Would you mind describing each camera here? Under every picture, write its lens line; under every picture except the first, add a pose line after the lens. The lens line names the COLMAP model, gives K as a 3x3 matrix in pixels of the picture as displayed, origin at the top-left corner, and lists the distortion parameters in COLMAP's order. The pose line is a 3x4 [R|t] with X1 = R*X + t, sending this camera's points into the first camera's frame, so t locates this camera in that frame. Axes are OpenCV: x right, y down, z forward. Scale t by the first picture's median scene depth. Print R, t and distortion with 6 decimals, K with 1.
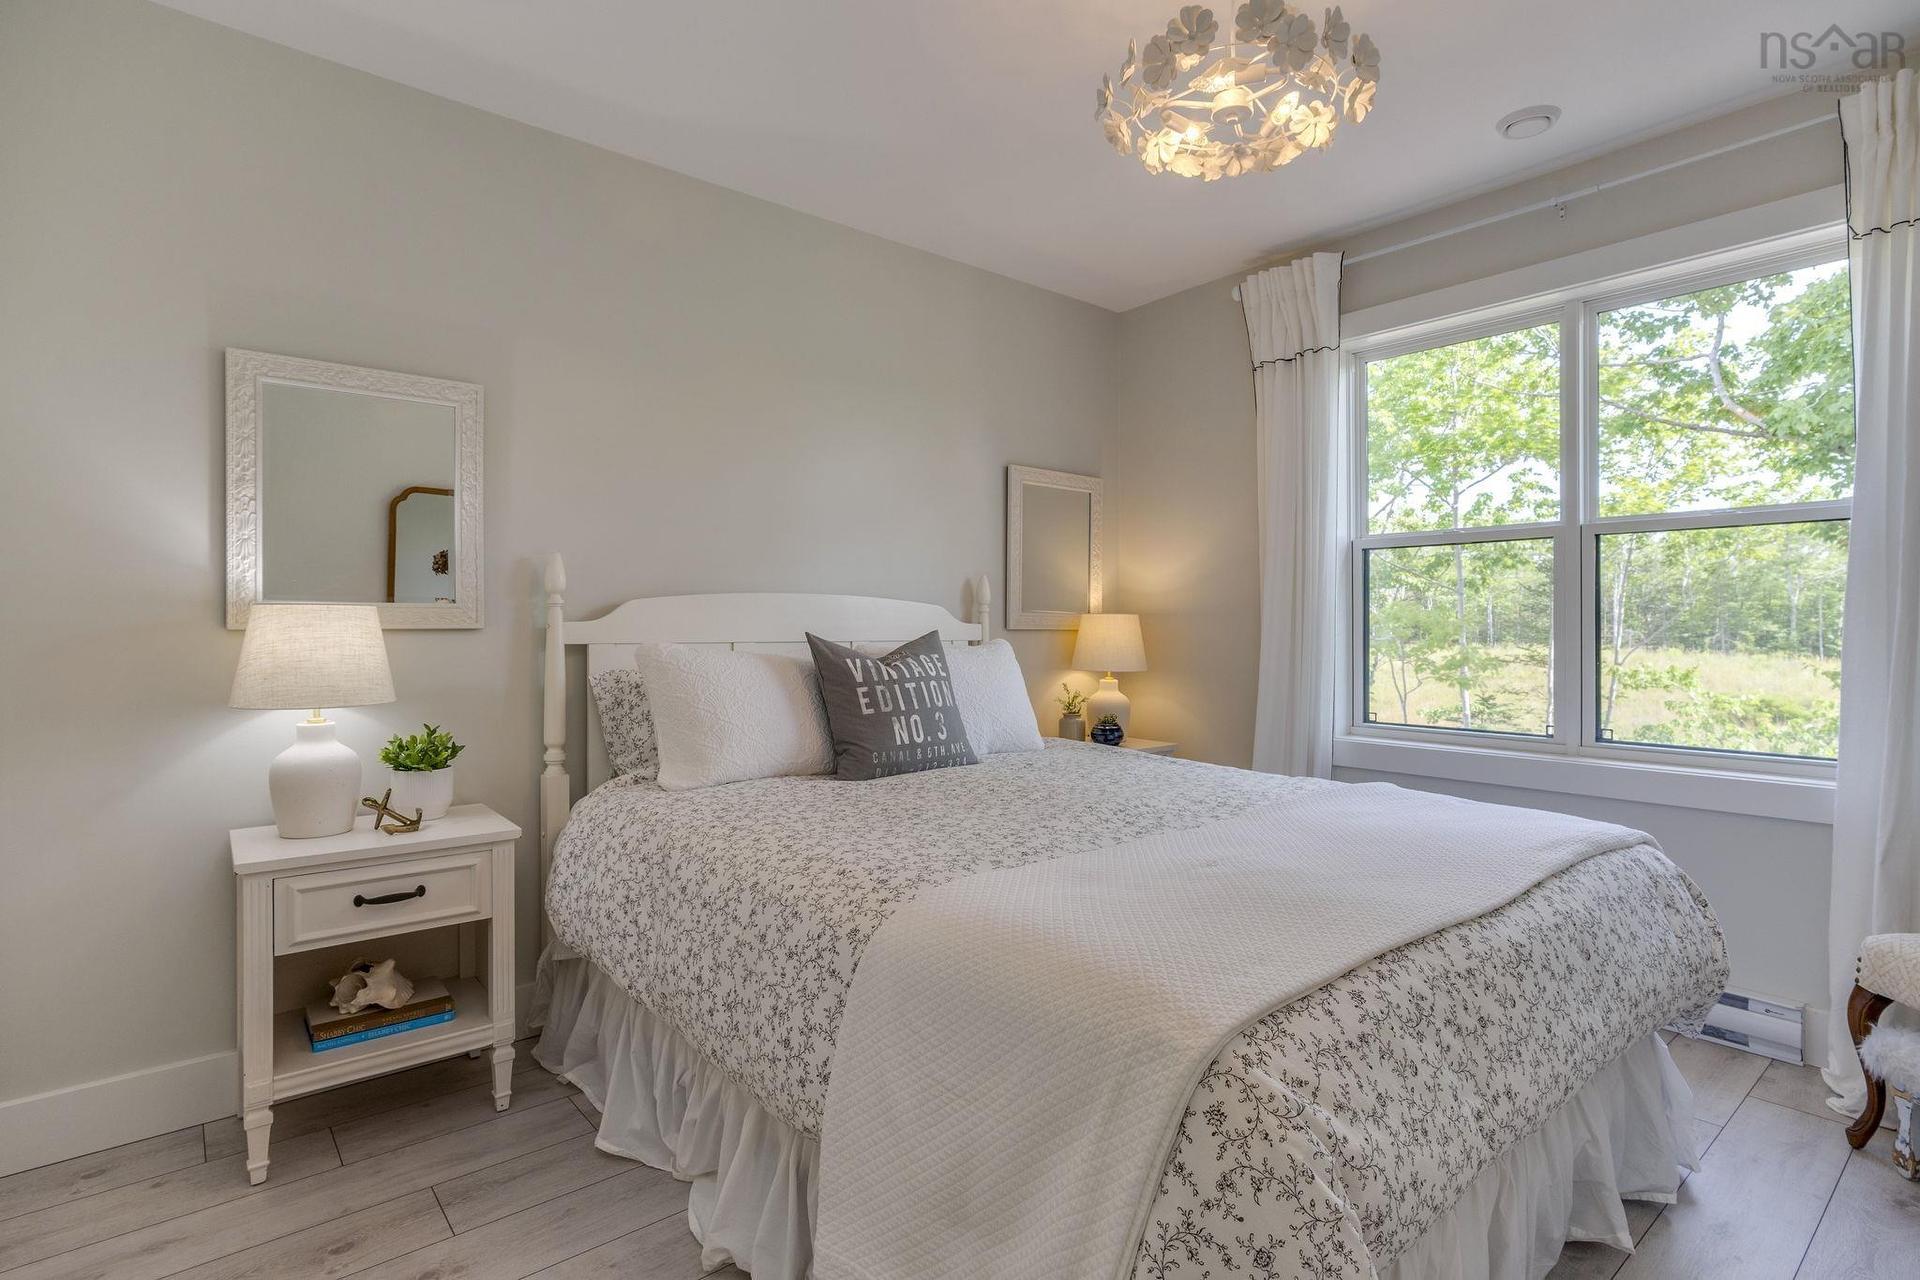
lens RADIAL K [[951.4, 0, 968.6], [0, 951.4, 640.4], [0, 0, 1]] dist [-0.000249, 0.001355]
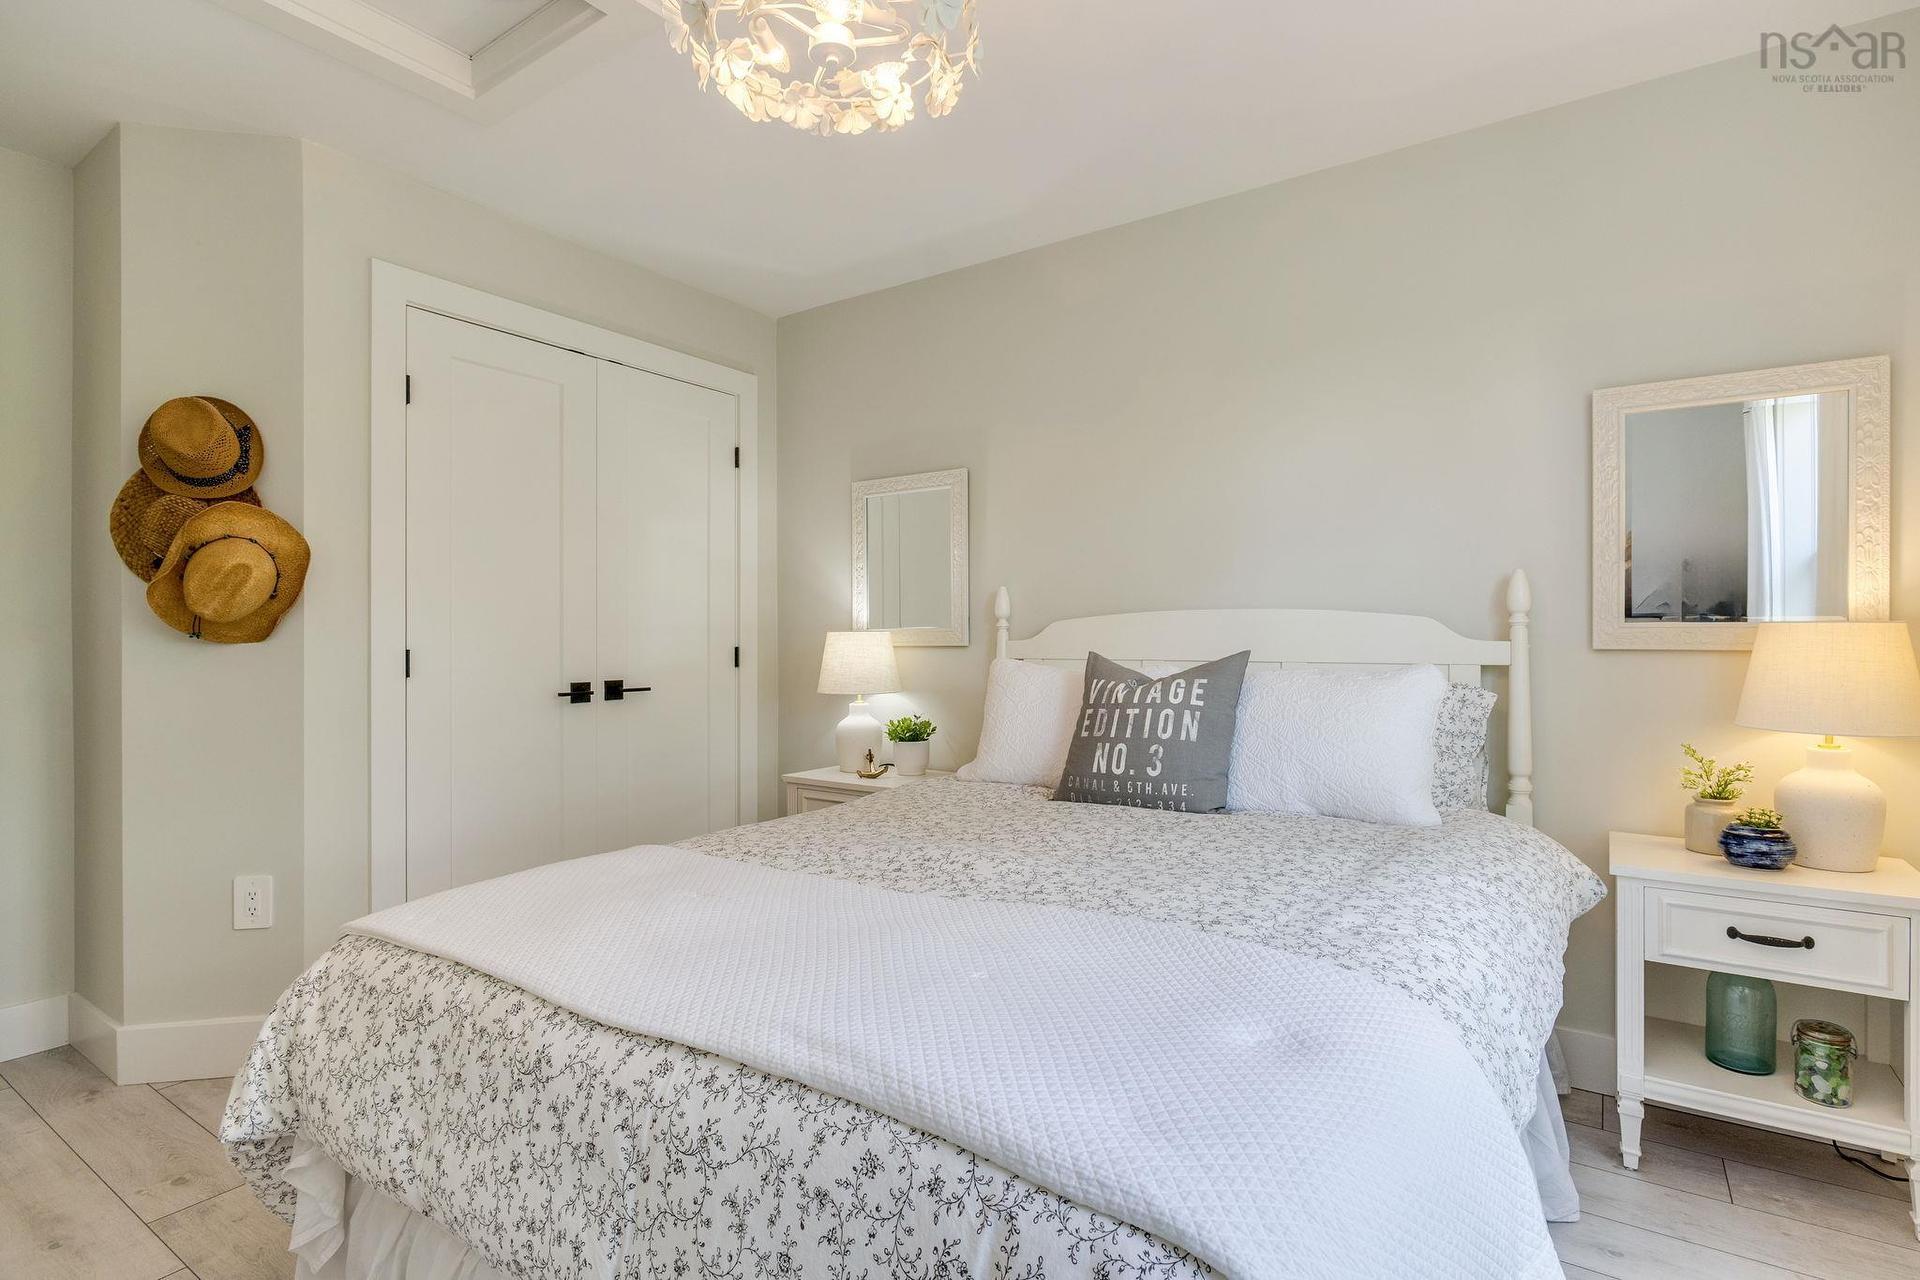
lens RADIAL K [[934.3, 0, 965.2], [0, 934.3, 680.0], [0, 0, 1]] dist [-0.040522, 0.027868]
pose [[0.281451, 0.039400, -0.958766, 1.213618], [-0.012660, 0.999222, 0.037346, -0.022633], [0.959492, 0.001627, 0.281731, 0.970264]]
